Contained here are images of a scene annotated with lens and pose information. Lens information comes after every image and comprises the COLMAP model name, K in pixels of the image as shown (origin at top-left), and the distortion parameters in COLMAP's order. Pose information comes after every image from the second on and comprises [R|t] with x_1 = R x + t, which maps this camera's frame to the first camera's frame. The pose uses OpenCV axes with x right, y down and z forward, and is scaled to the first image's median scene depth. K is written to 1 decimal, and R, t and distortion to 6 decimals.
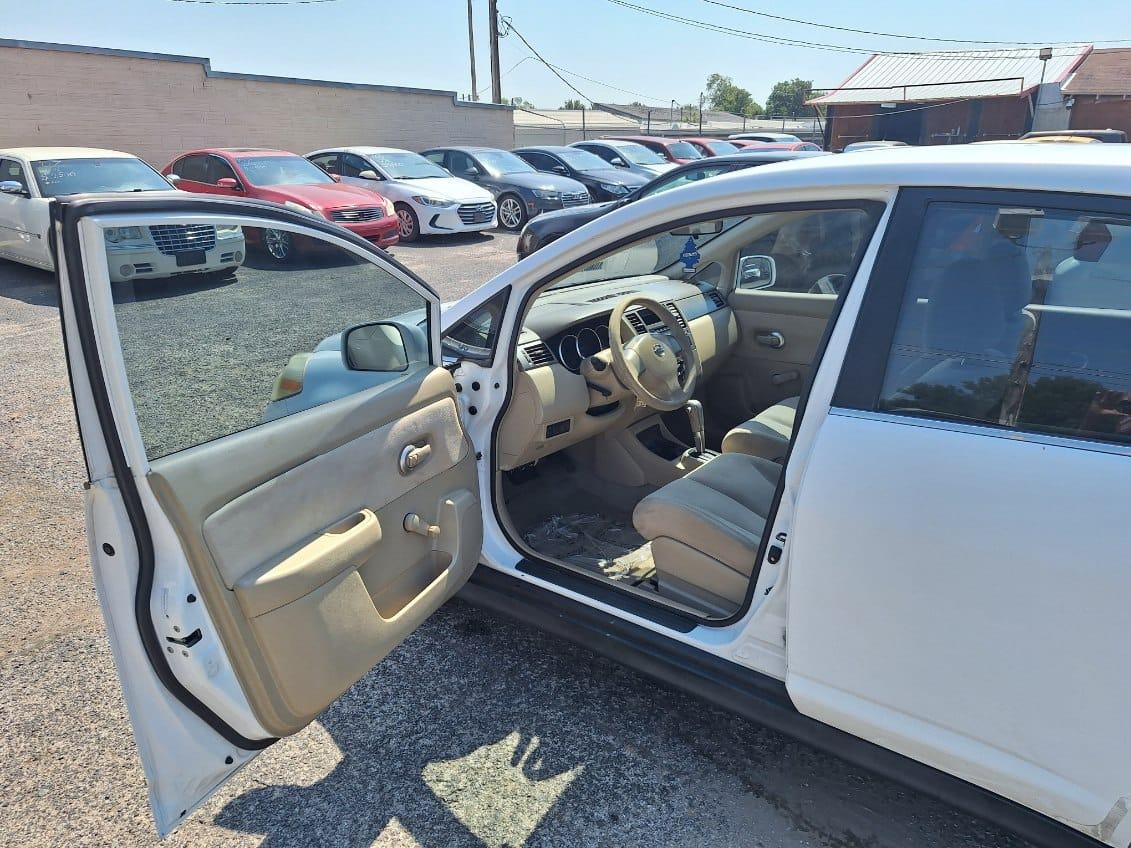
lens RADIAL K [[787.7, 0, 573.6], [0, 787.7, 417.6], [0, 0, 1]] dist [0.051073, -0.053945]
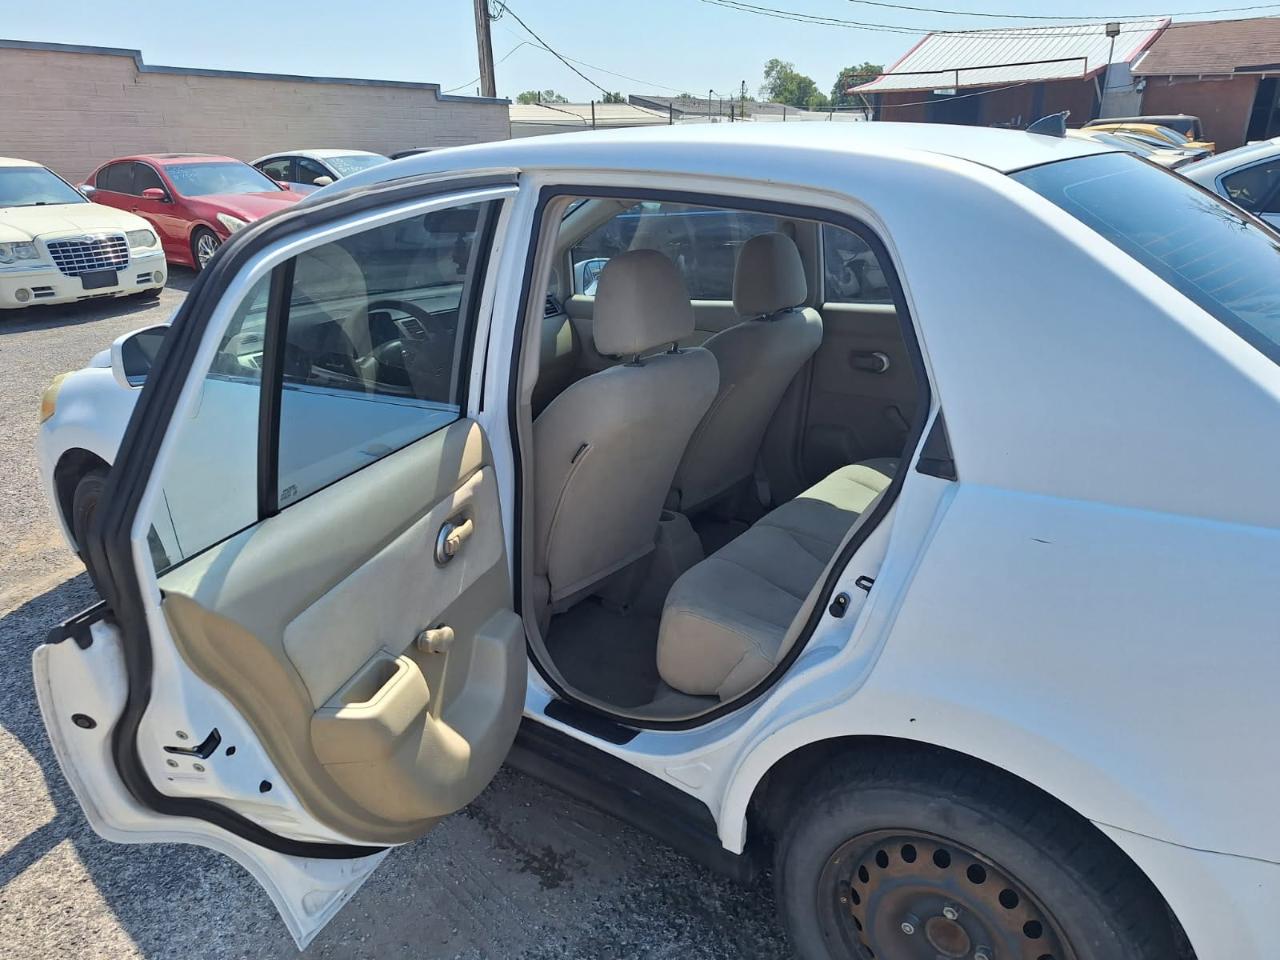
lens RADIAL K [[891.4, 0, 639.8], [0, 891.4, 486.7], [0, 0, 1]] dist [0.051073, -0.053945]
pose [[0.999600, -0.024181, 0.014684, 0.047579], [0.023687, 0.999178, 0.032896, 0.005031], [-0.015467, -0.032535, 0.999351, -0.008284]]
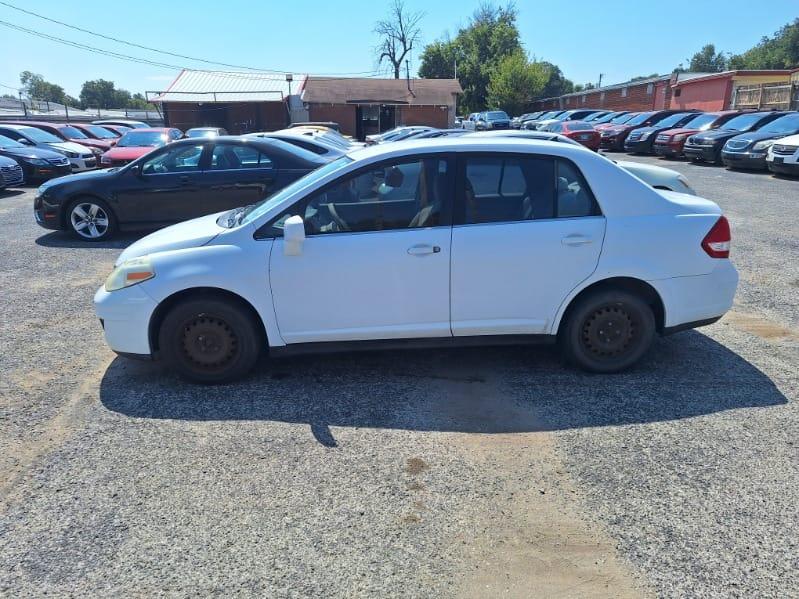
lens RADIAL K [[556.5, 0, 386.3], [0, 556.5, 304.4], [0, 0, 1]] dist [0.051073, -0.053945]
pose [[0.760044, -0.192477, 0.620714, -0.111537], [0.209141, 0.976765, 0.046799, 0.012114], [-0.615300, 0.094247, 0.782639, -0.041088]]
